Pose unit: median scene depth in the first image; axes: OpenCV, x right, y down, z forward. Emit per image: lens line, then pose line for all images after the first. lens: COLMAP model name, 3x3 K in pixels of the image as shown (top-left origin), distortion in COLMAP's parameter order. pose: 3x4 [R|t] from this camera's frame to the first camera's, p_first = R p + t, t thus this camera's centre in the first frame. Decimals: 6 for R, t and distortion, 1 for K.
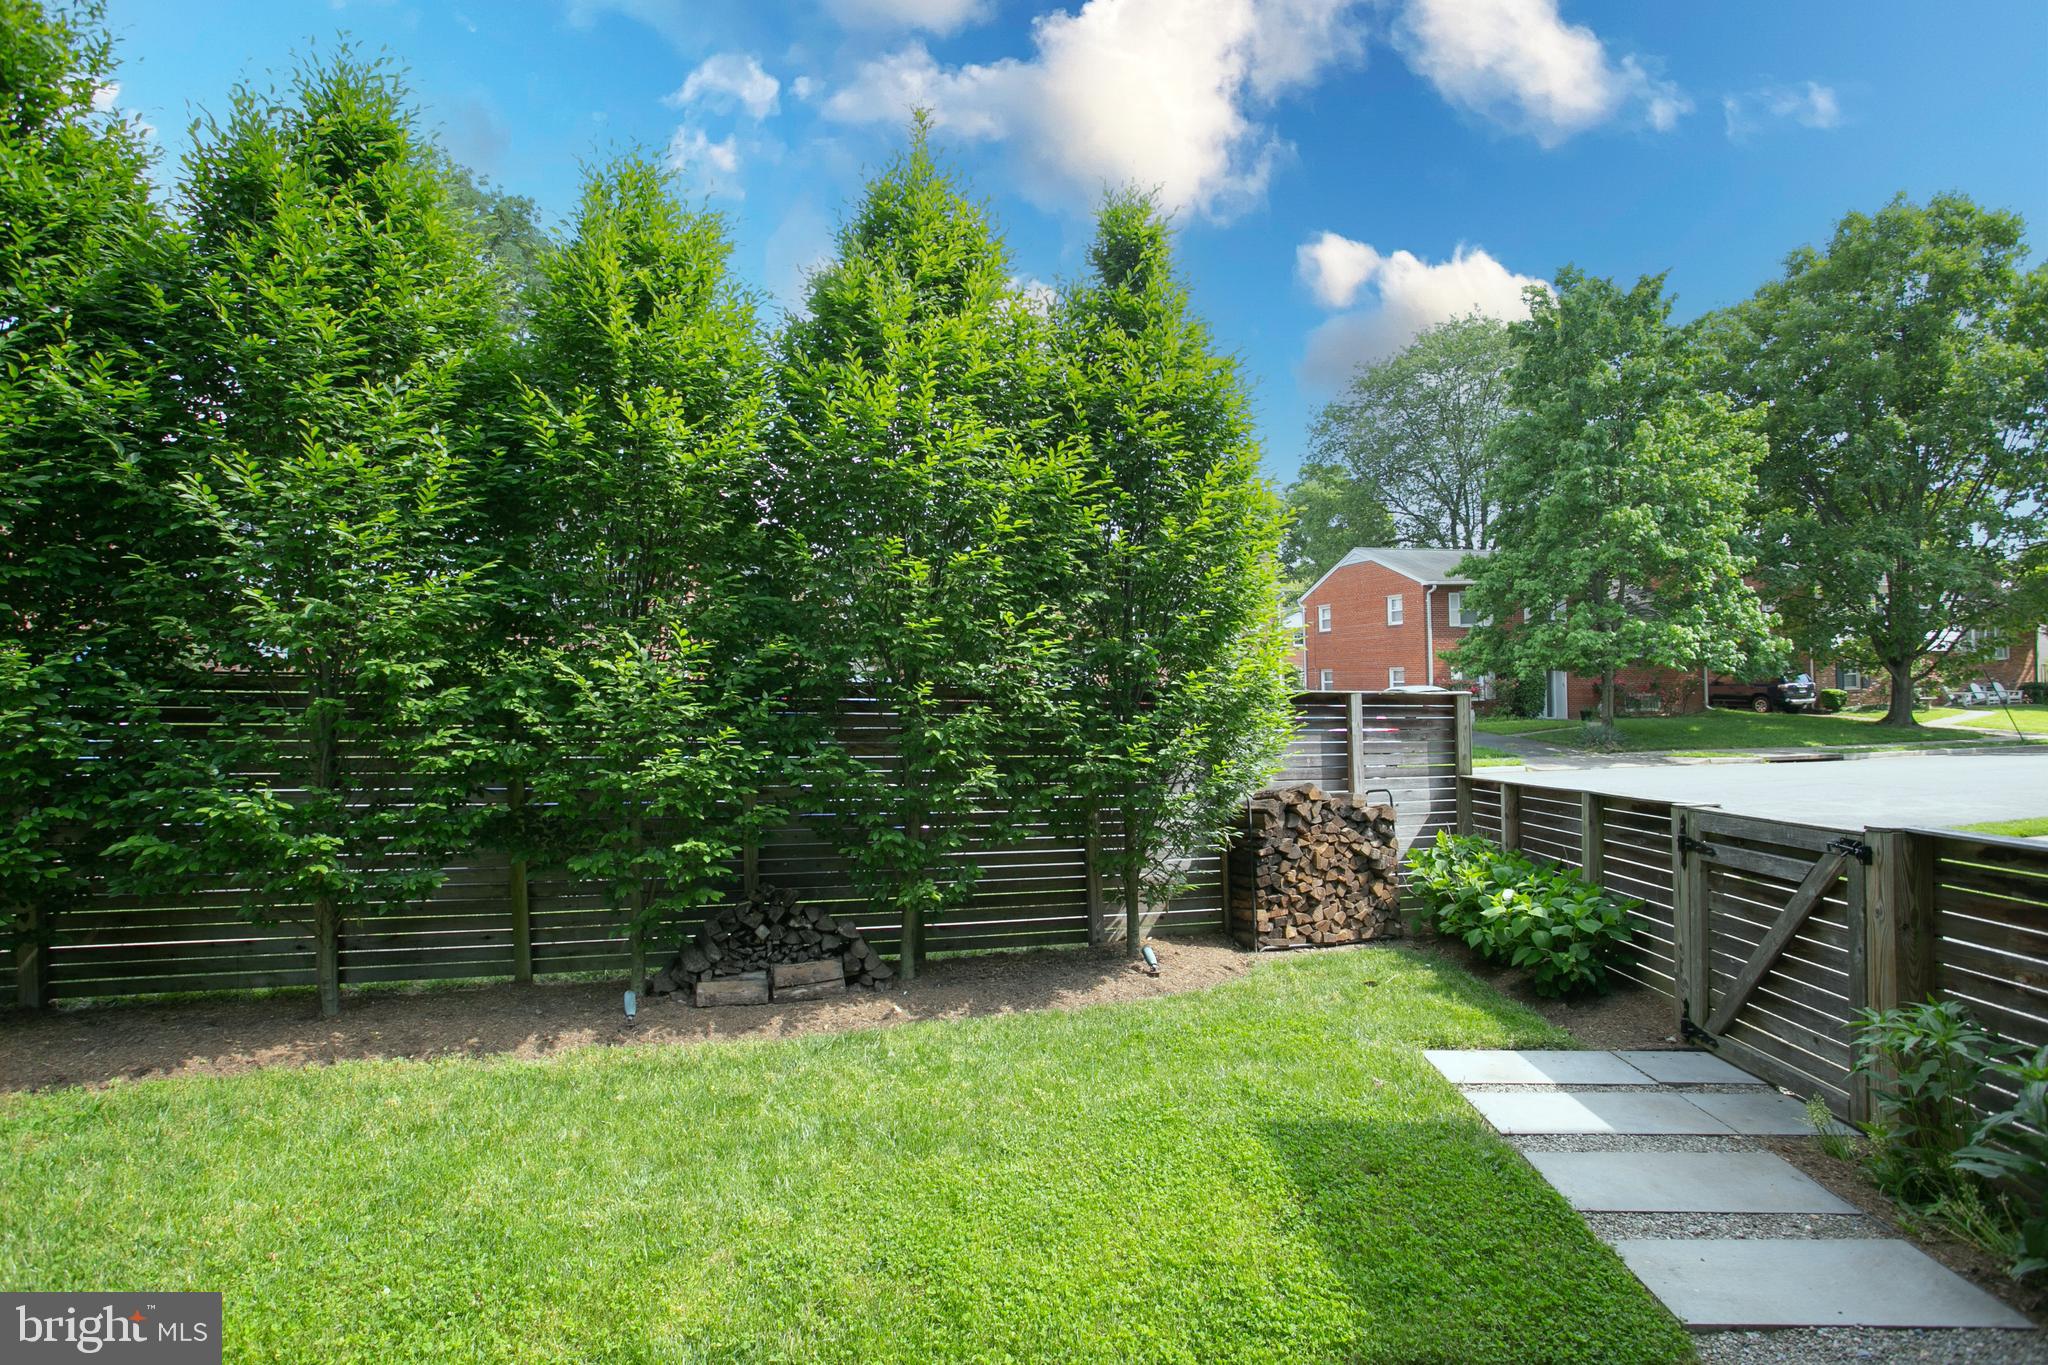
lens RADIAL K [[1060.0, 0, 1008.0], [0, 1060.0, 679.1], [0, 0, 1]] dist [-0.083421, 0.046411]
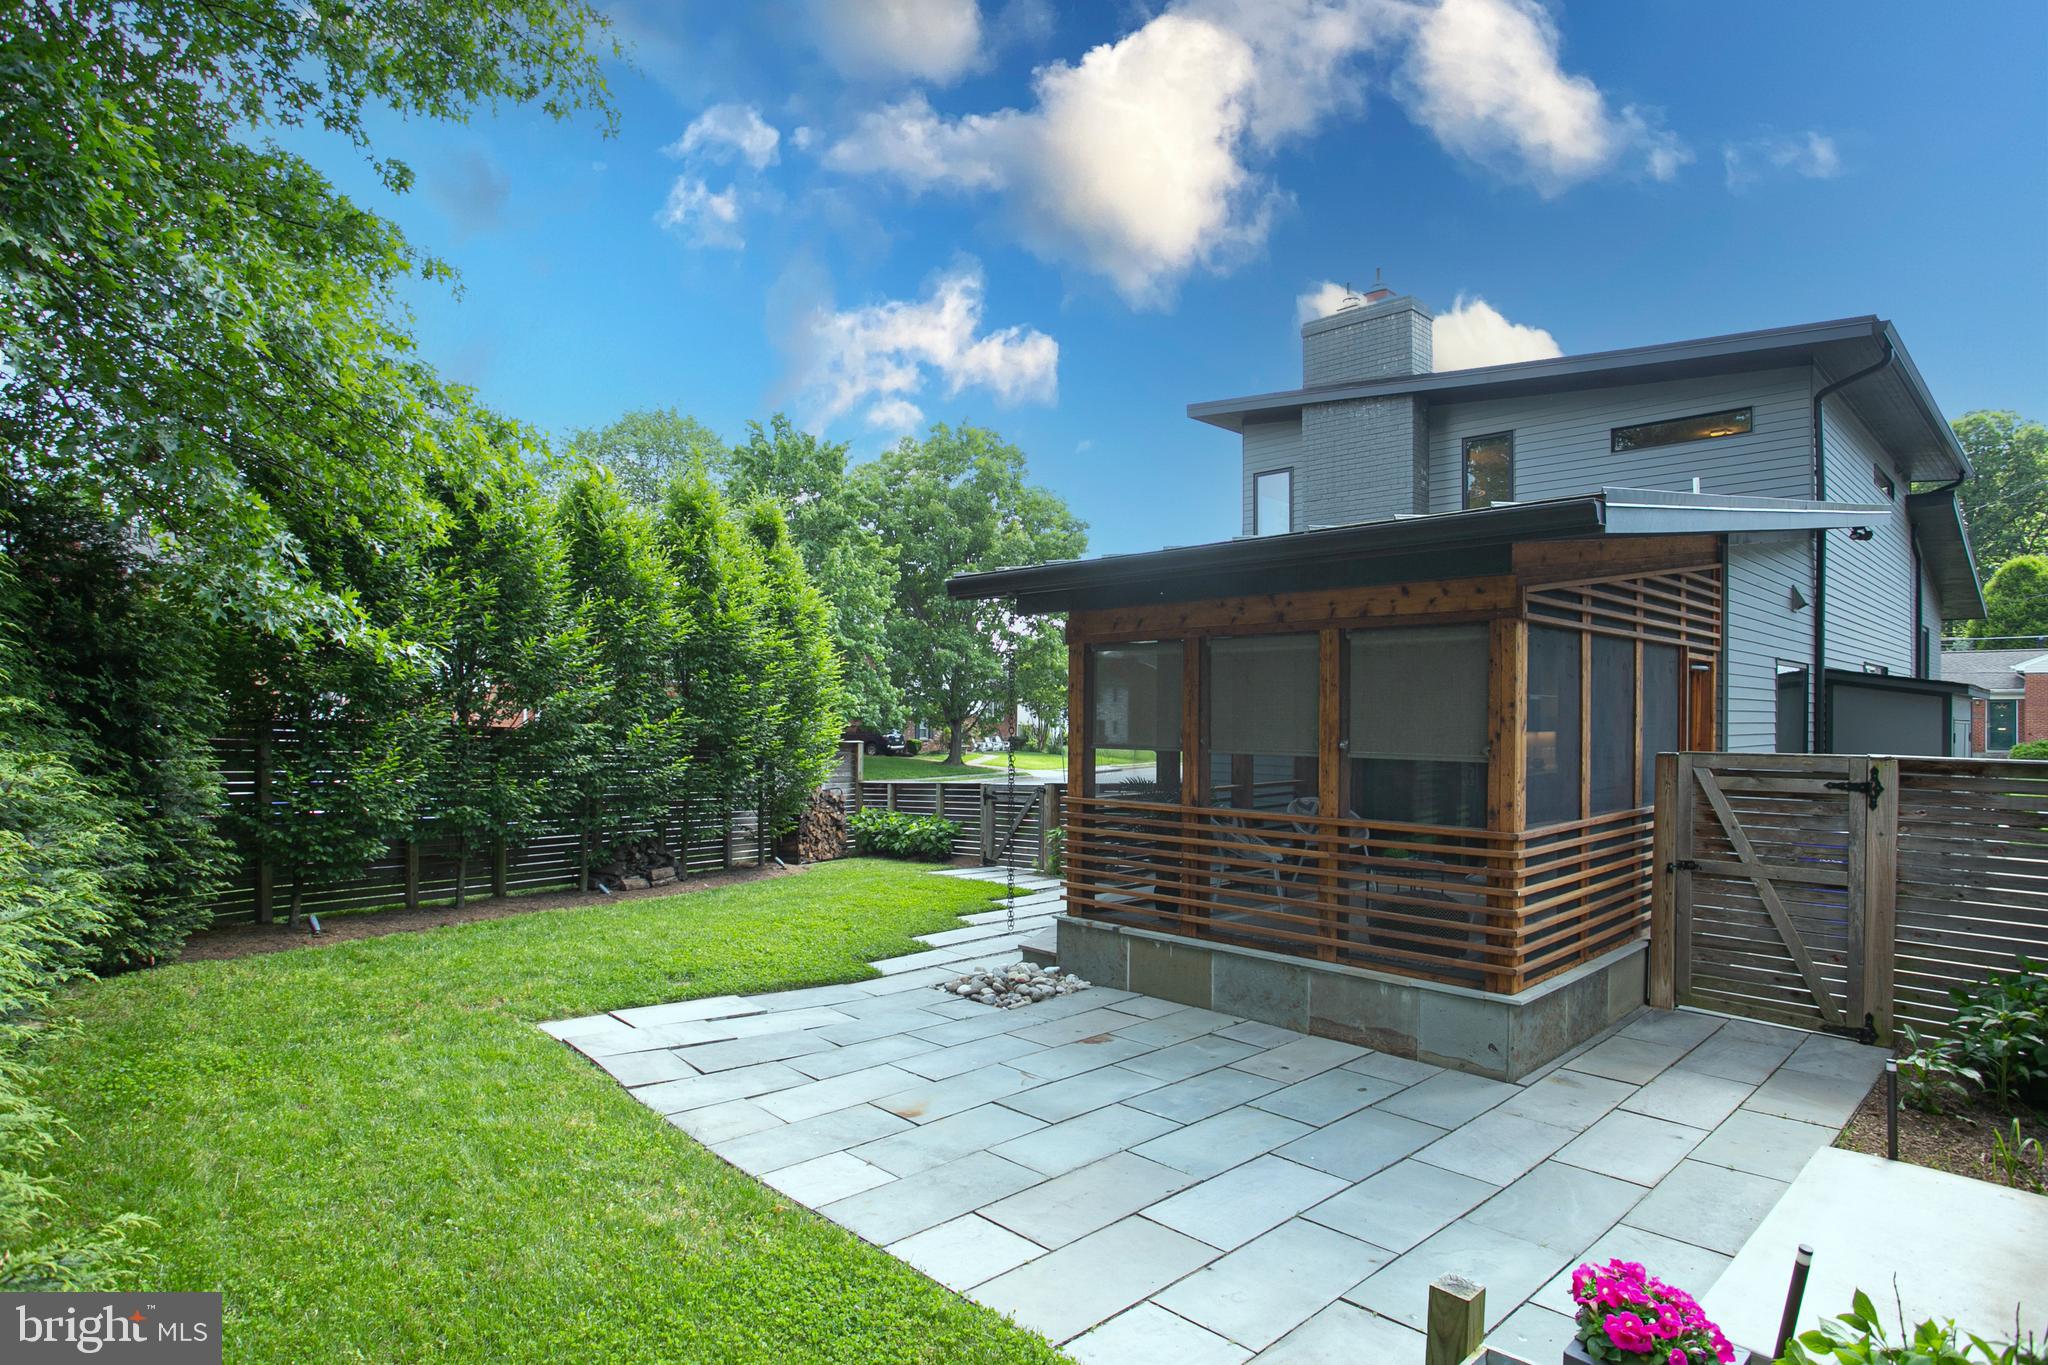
lens RADIAL K [[1112.9, 0, 1017.5], [0, 1112.9, 689.9], [0, 0, 1]] dist [-0.092649, 0.050882]
pose [[0.692249, 0.045678, 0.720211, -1.037615], [-0.026409, 0.998930, -0.037971, -0.017316], [-0.721175, 0.007265, 0.692715, -0.829208]]
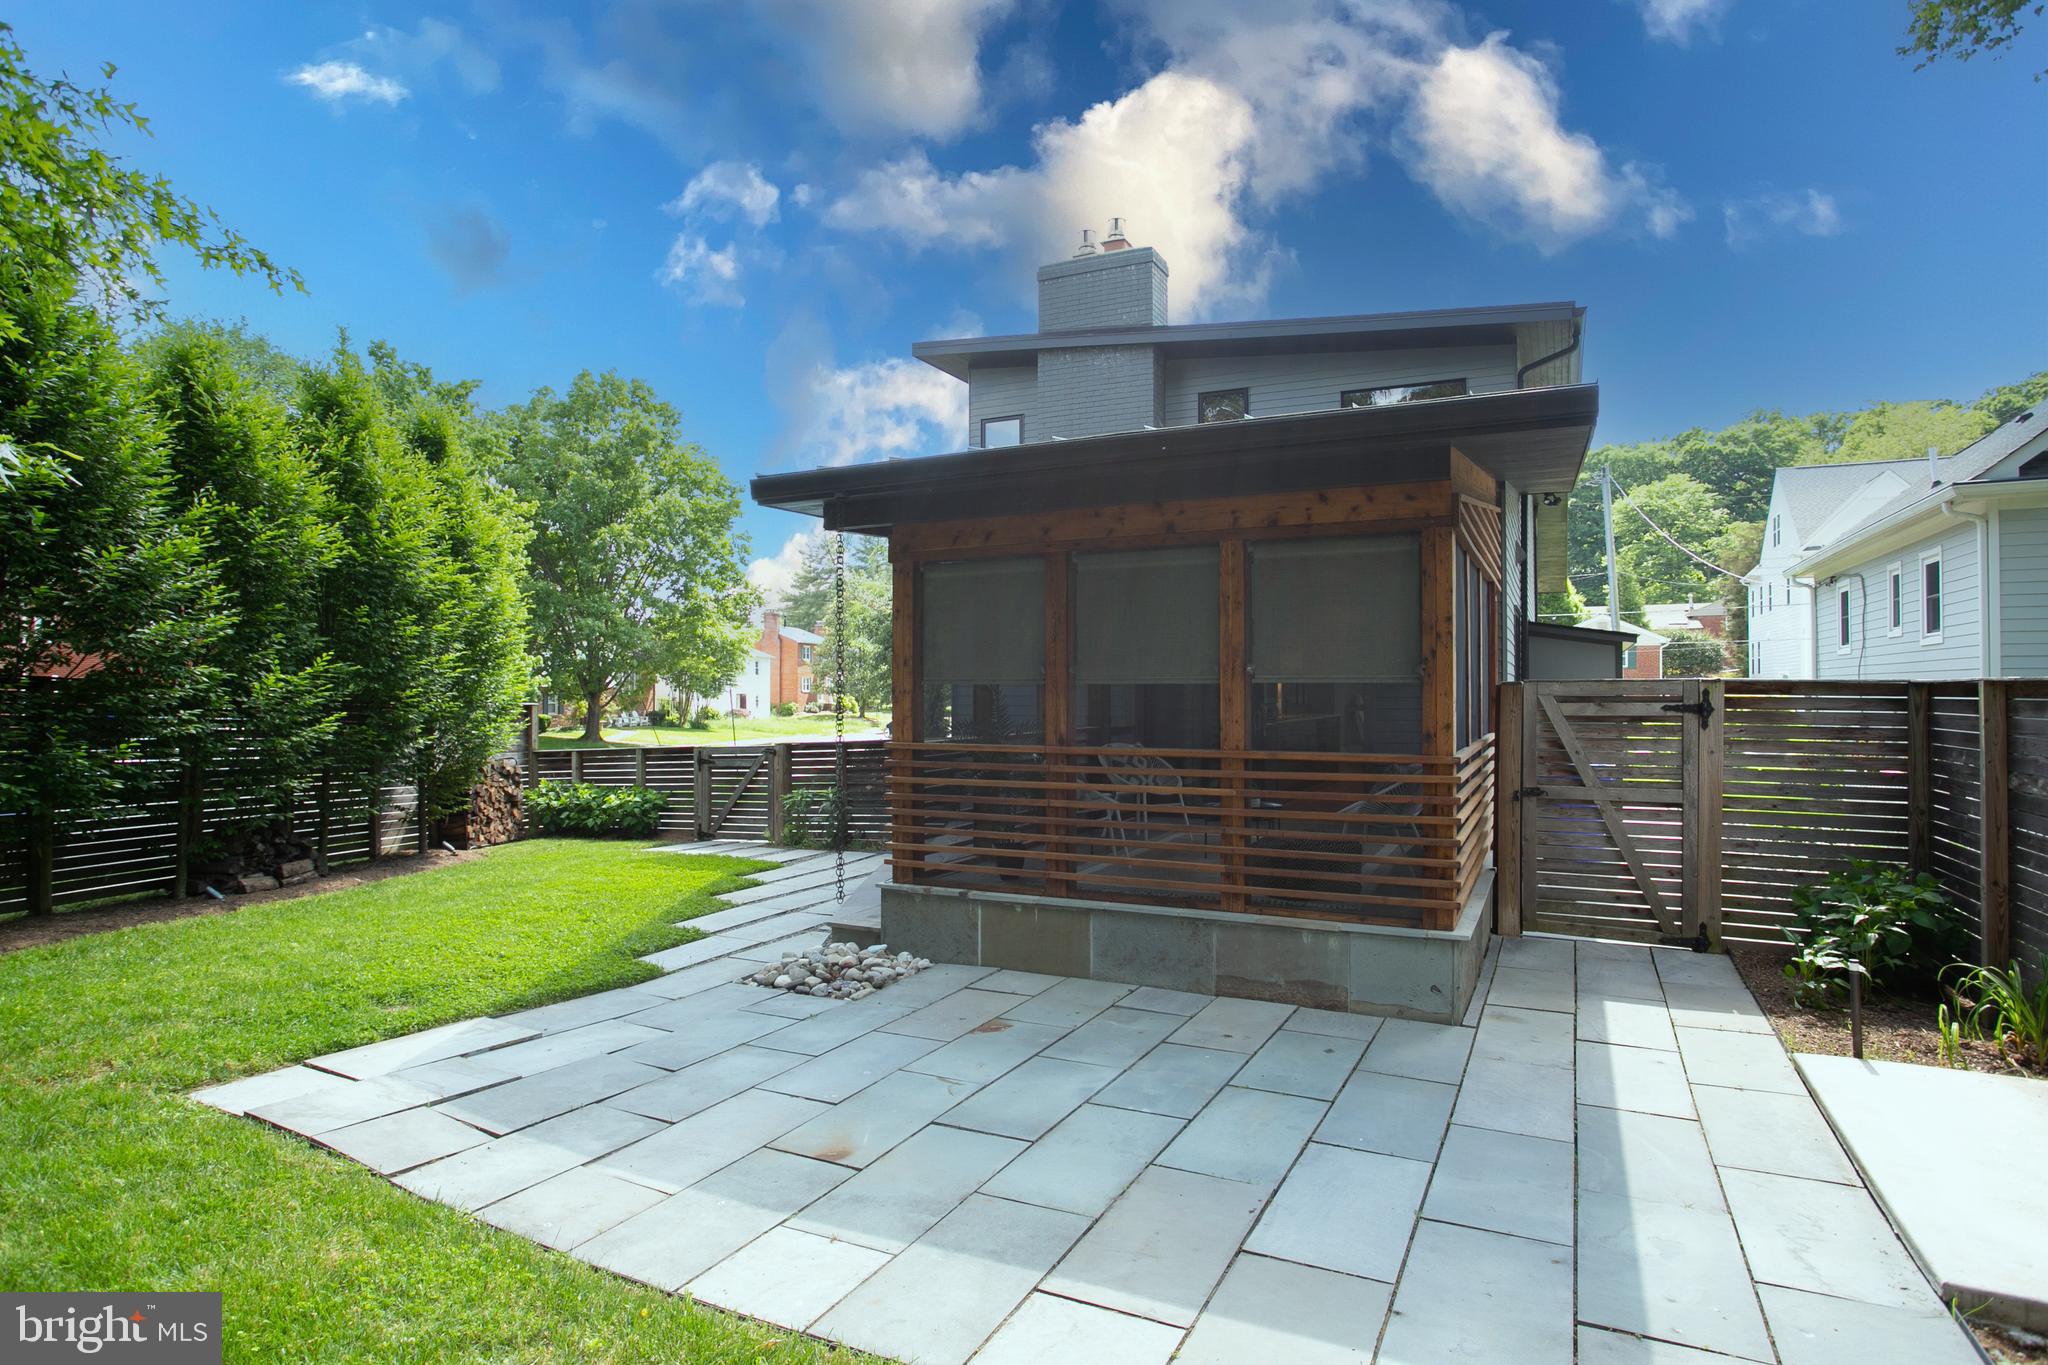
lens RADIAL K [[1103.0, 0, 1027.1], [0, 1103.0, 664.0], [0, 0, 1]] dist [-0.075331, 0.037387]
pose [[0.408441, 0.047947, 0.911525, -1.004158], [-0.011359, 0.998809, -0.047448, 0.023661], [-0.912714, 0.009025, 0.408499, -0.571961]]
